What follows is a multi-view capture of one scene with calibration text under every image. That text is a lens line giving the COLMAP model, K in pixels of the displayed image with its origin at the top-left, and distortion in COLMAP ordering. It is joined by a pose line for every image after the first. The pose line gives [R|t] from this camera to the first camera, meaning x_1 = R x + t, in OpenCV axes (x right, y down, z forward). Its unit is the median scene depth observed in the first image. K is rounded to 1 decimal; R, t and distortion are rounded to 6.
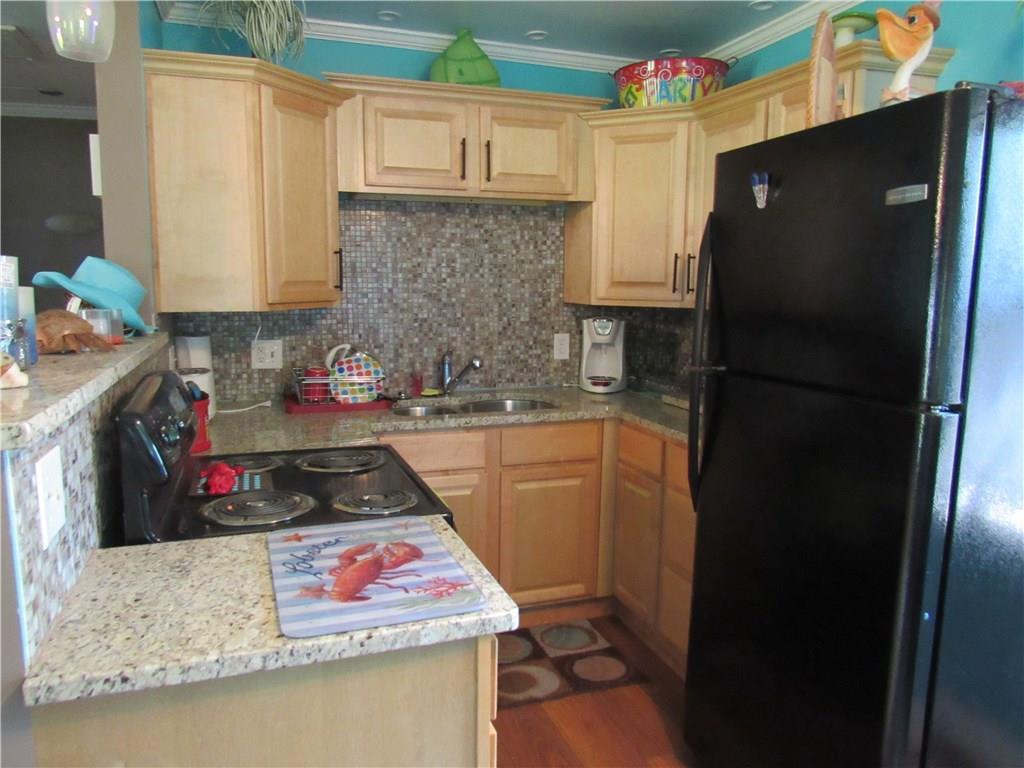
lens RADIAL K [[744.1, 0, 502.7], [0, 744.1, 384.1], [0, 0, 1]] dist [-0.024877, 0.012970]
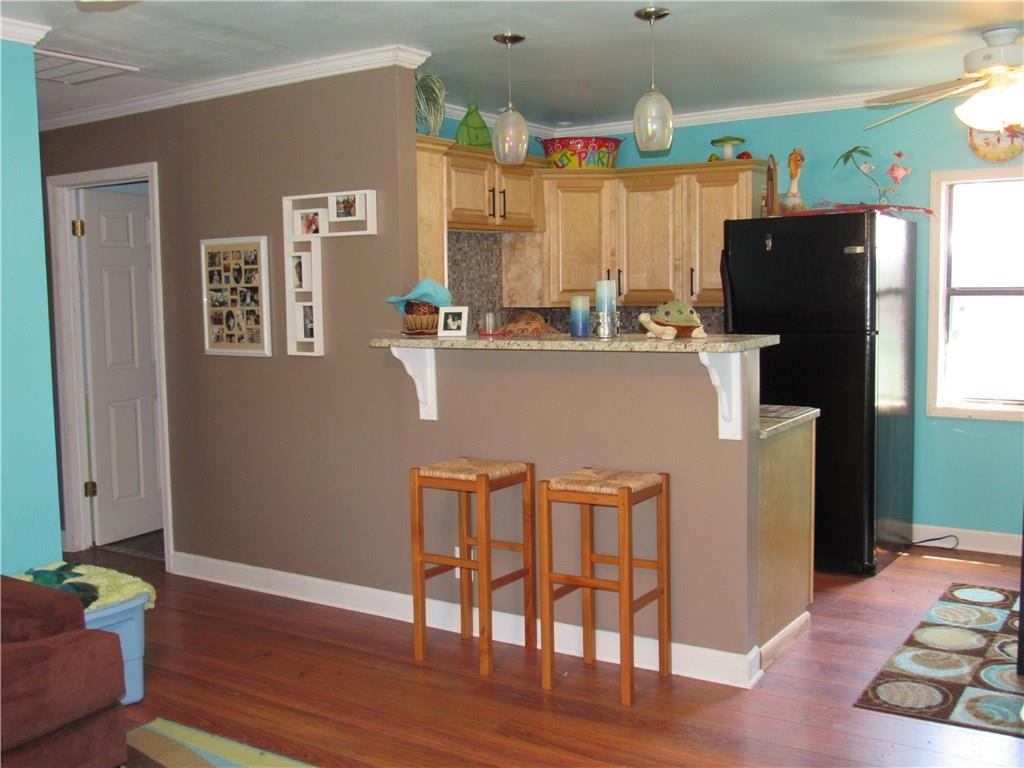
lens RADIAL K [[1059.5, 0, 519.4], [0, 1059.5, 382.7], [0, 0, 1]] dist [-0.025280, 0.000000]
pose [[0.784623, -0.080581, 0.614714, -1.103361], [0.112262, 0.993593, -0.013045, 0.048167], [-0.609724, 0.079245, 0.788642, -0.471248]]
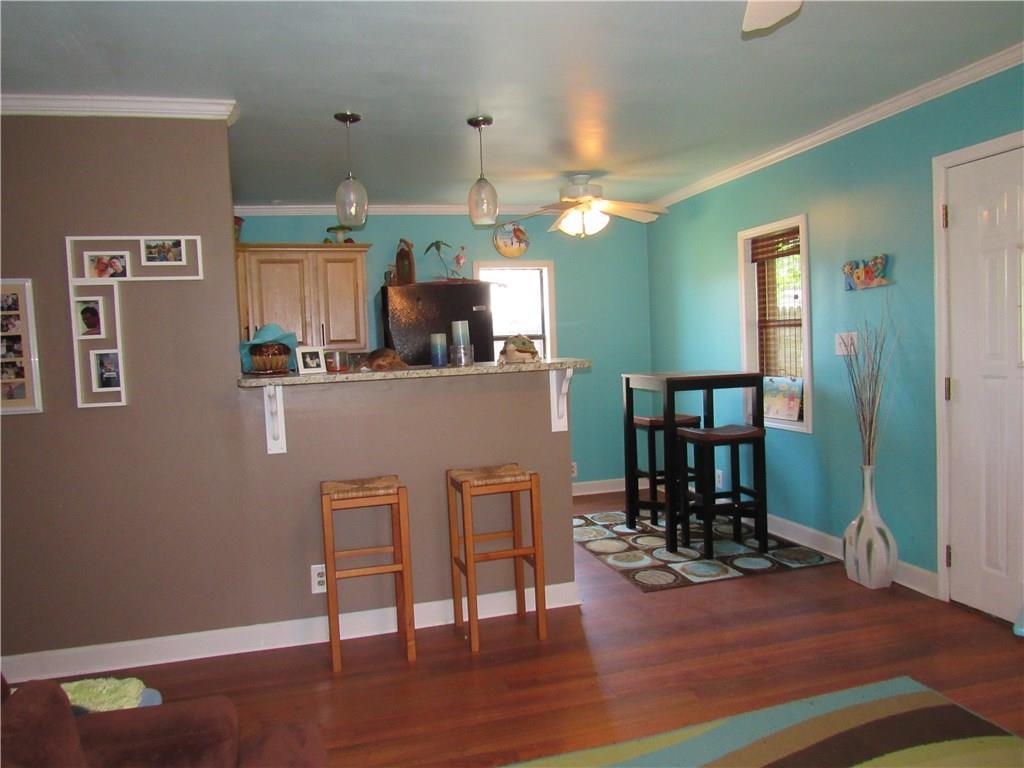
lens RADIAL K [[733.7, 0, 508.1], [0, 733.7, 383.8], [0, 0, 1]] dist [-0.016879, 0.010378]
pose [[0.057989, -0.073727, 0.995591, -1.343995], [0.180469, 0.981613, 0.062180, -0.035566], [-0.981870, 0.176067, 0.070228, 0.278786]]
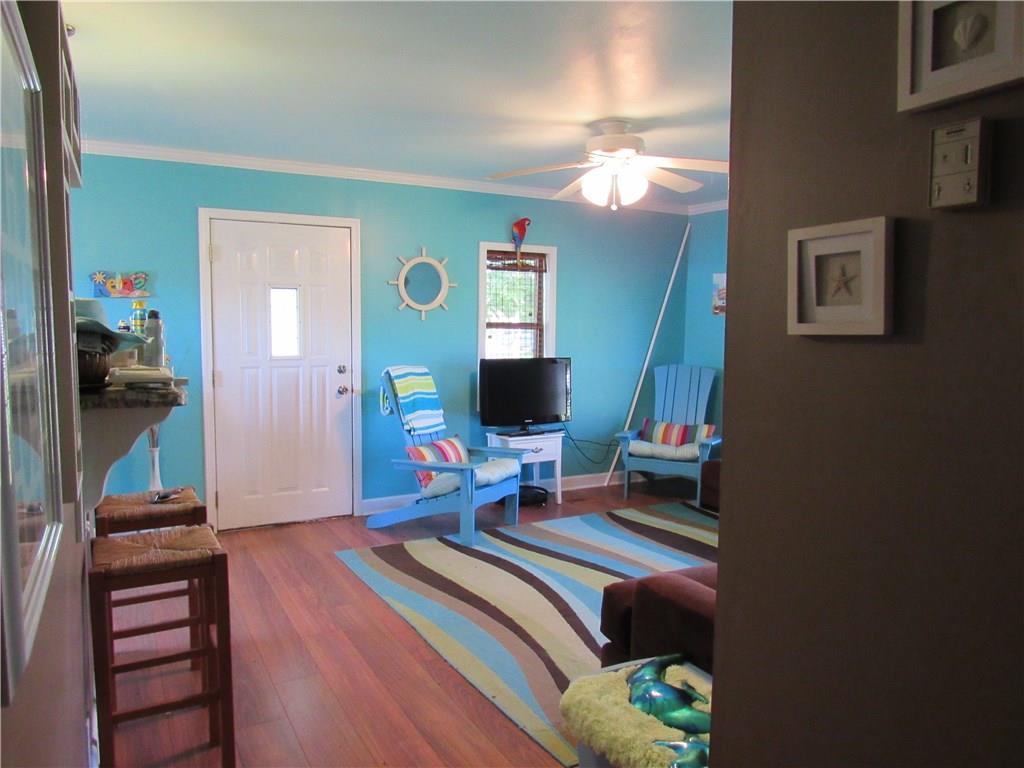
lens RADIAL K [[698.2, 0, 509.1], [0, 698.2, 380.8], [0, 0, 1]] dist [-0.037834, -0.000645]
pose [[-0.984373, -0.004054, -0.176048, -0.584071], [-0.039882, 0.978889, 0.200462, -0.144715], [0.171519, 0.204351, -0.963754, 1.174150]]
